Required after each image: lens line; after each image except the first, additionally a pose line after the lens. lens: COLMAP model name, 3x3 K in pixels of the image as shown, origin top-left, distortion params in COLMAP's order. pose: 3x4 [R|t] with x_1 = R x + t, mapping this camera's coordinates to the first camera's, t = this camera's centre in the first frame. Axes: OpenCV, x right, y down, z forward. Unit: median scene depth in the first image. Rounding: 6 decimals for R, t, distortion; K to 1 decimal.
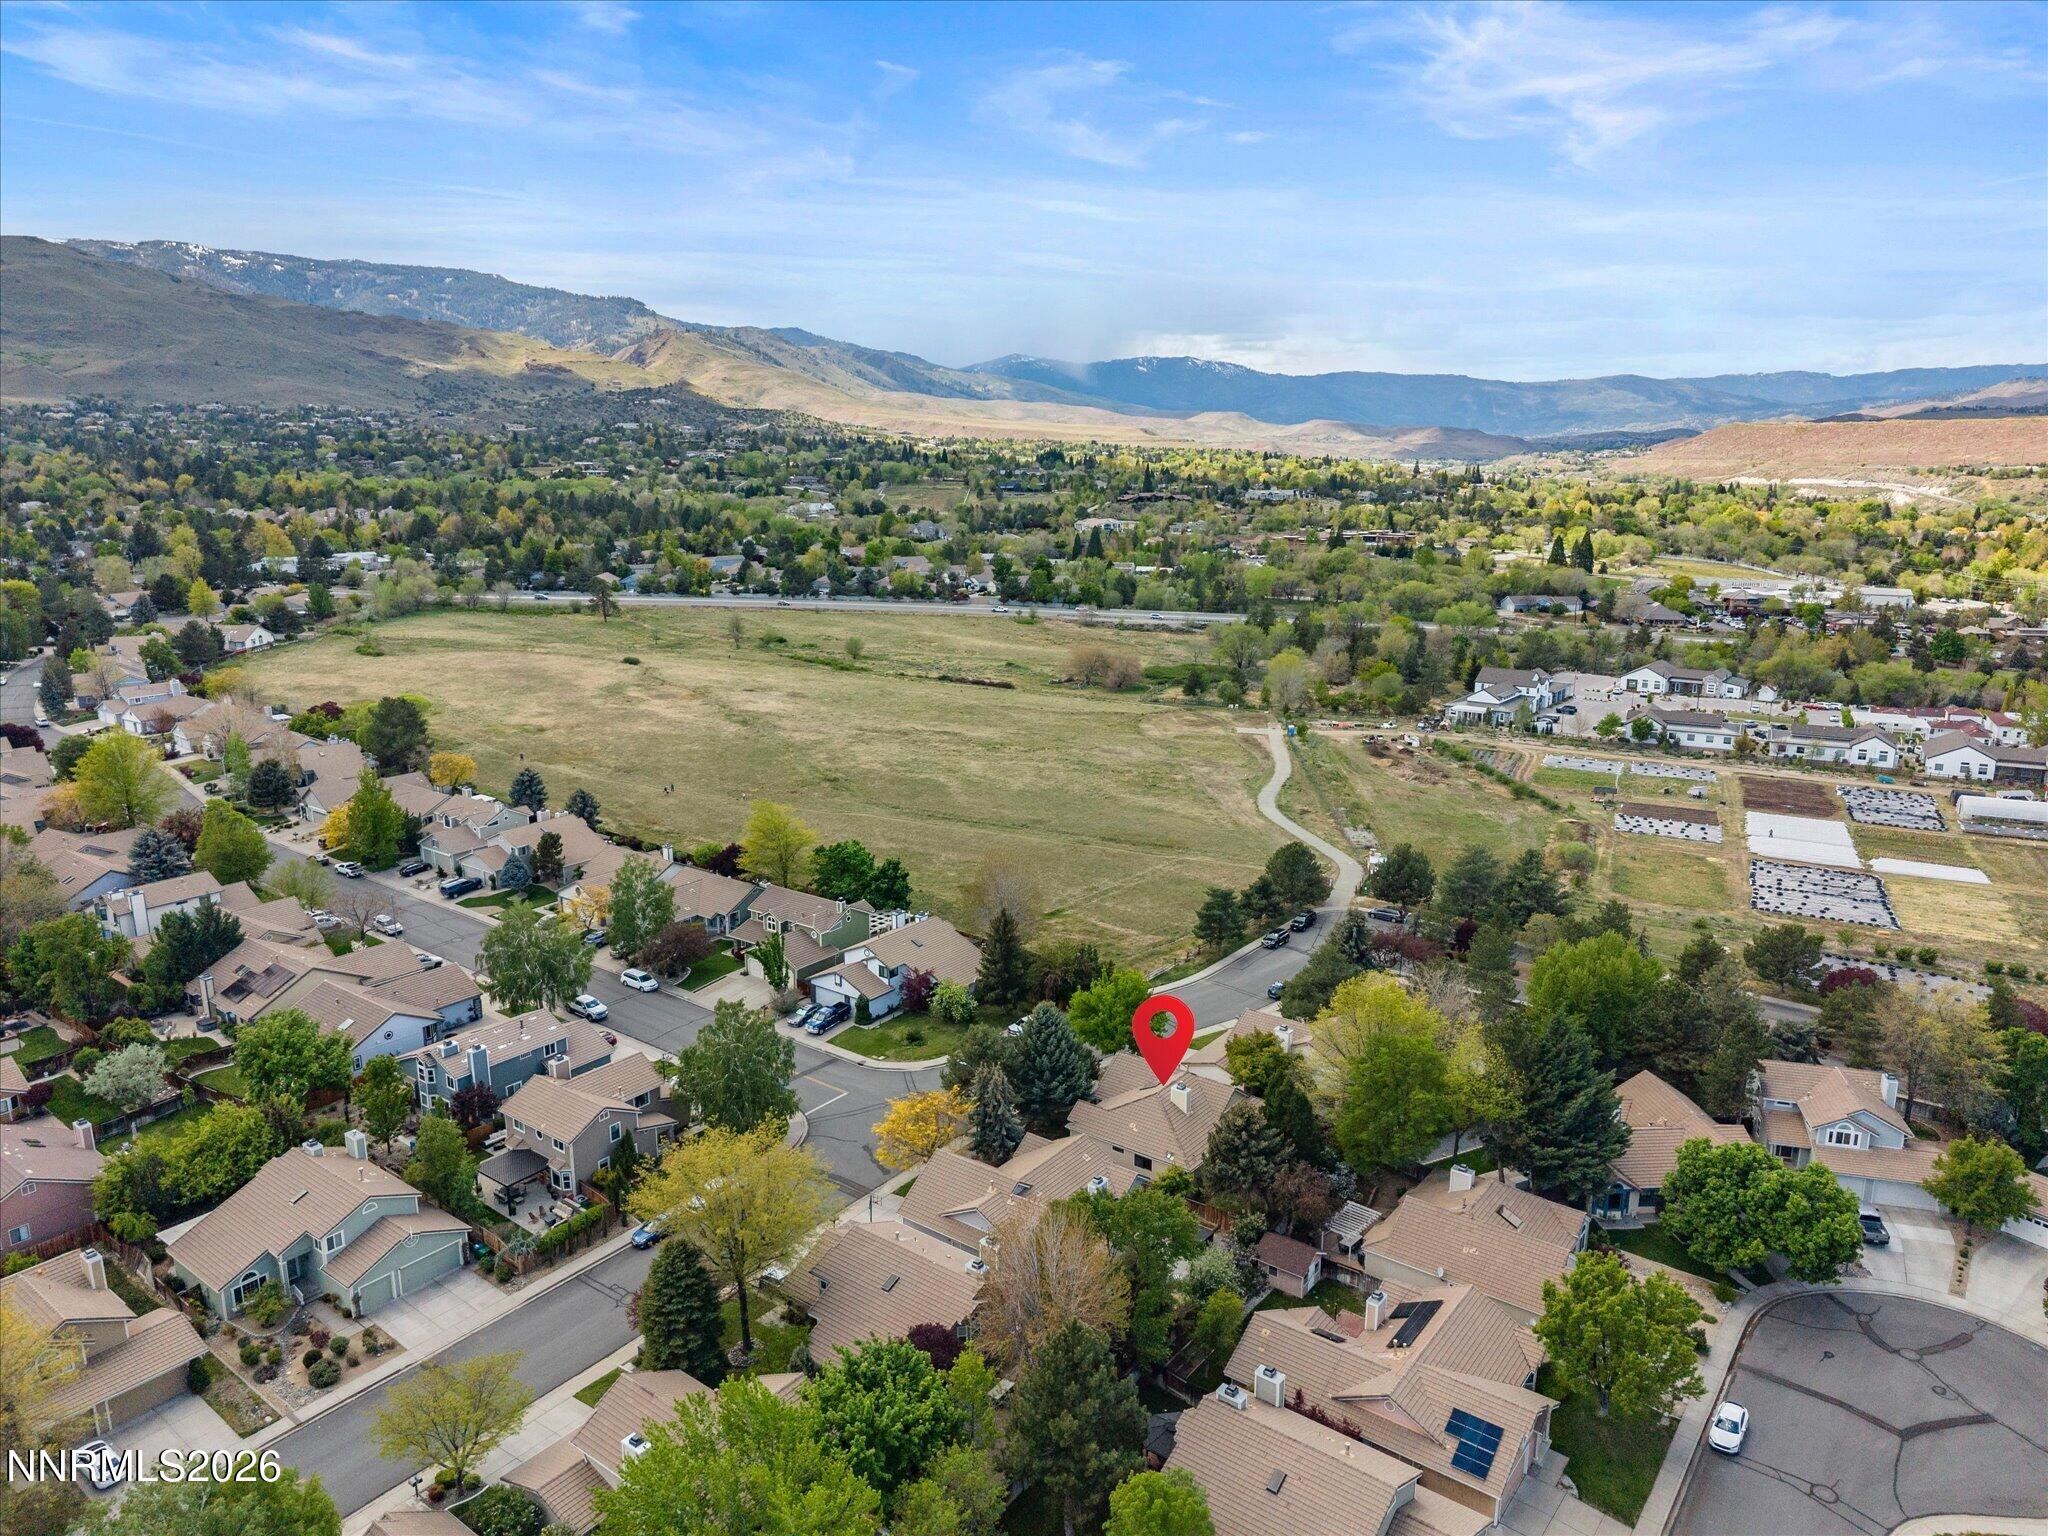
lens RADIAL K [[1376.6, 0, 1029.4], [0, 1376.6, 765.5], [0, 0, 1]] dist [0.033299, -0.028554]
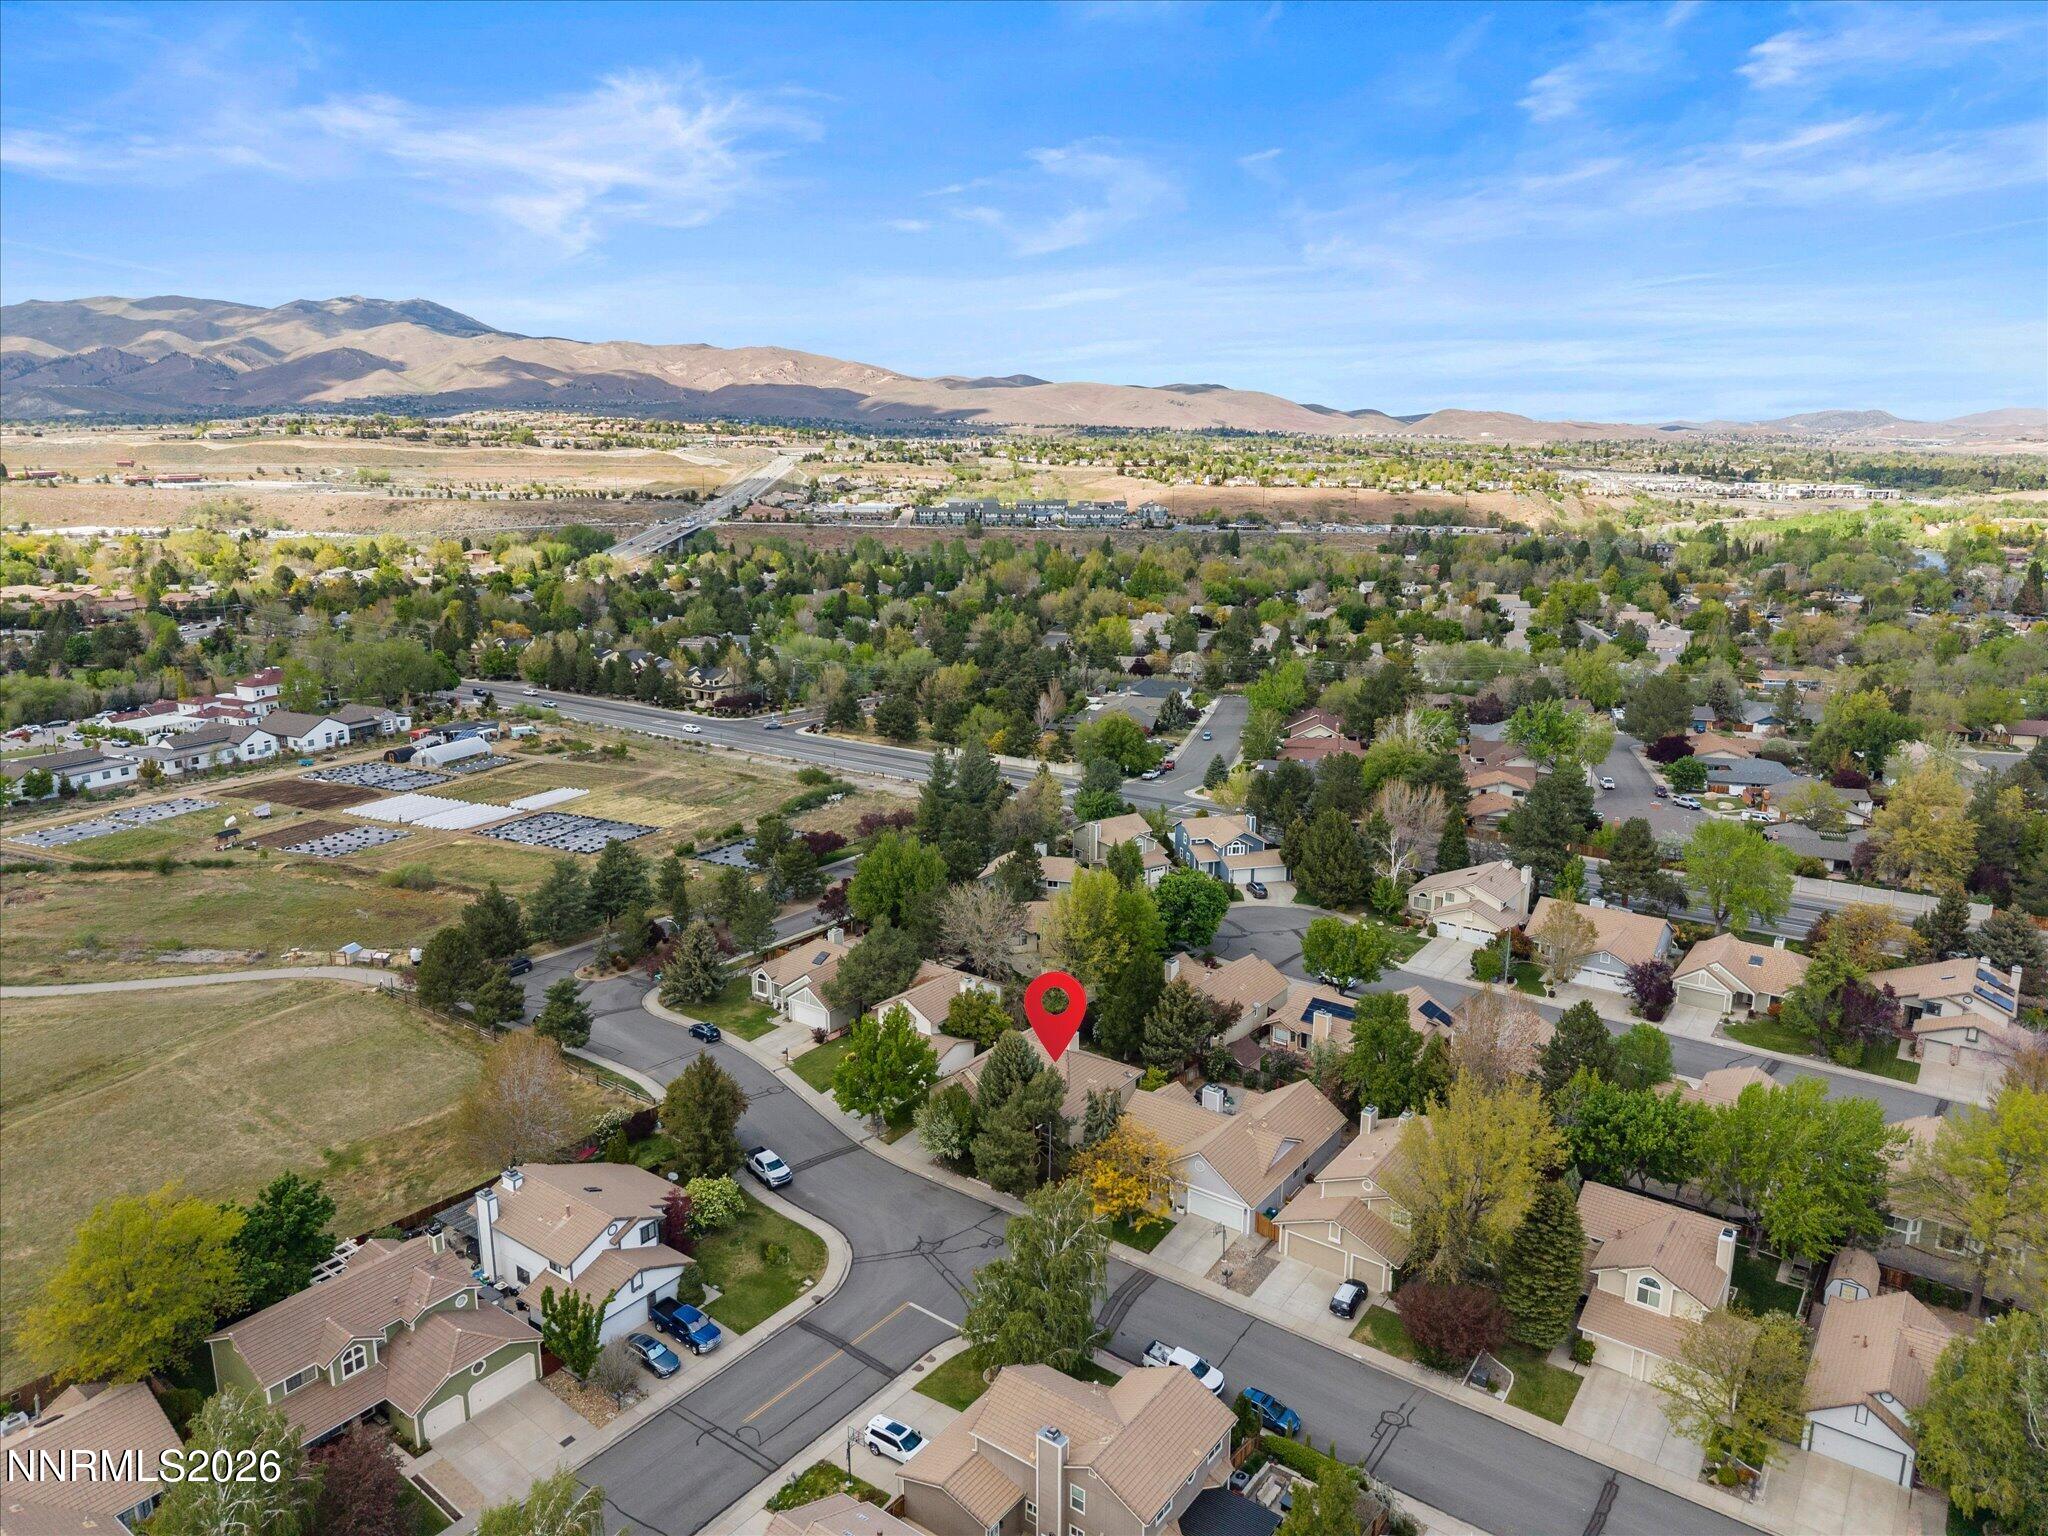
lens RADIAL K [[1376.6, 0, 1029.4], [0, 1376.6, 765.5], [0, 0, 1]] dist [0.033299, -0.028554]
pose [[0.007077, -0.226116, 0.974075, -0.446008], [0.229382, 0.948492, 0.218511, -0.103948], [-0.973311, 0.221889, 0.058579, 0.479396]]
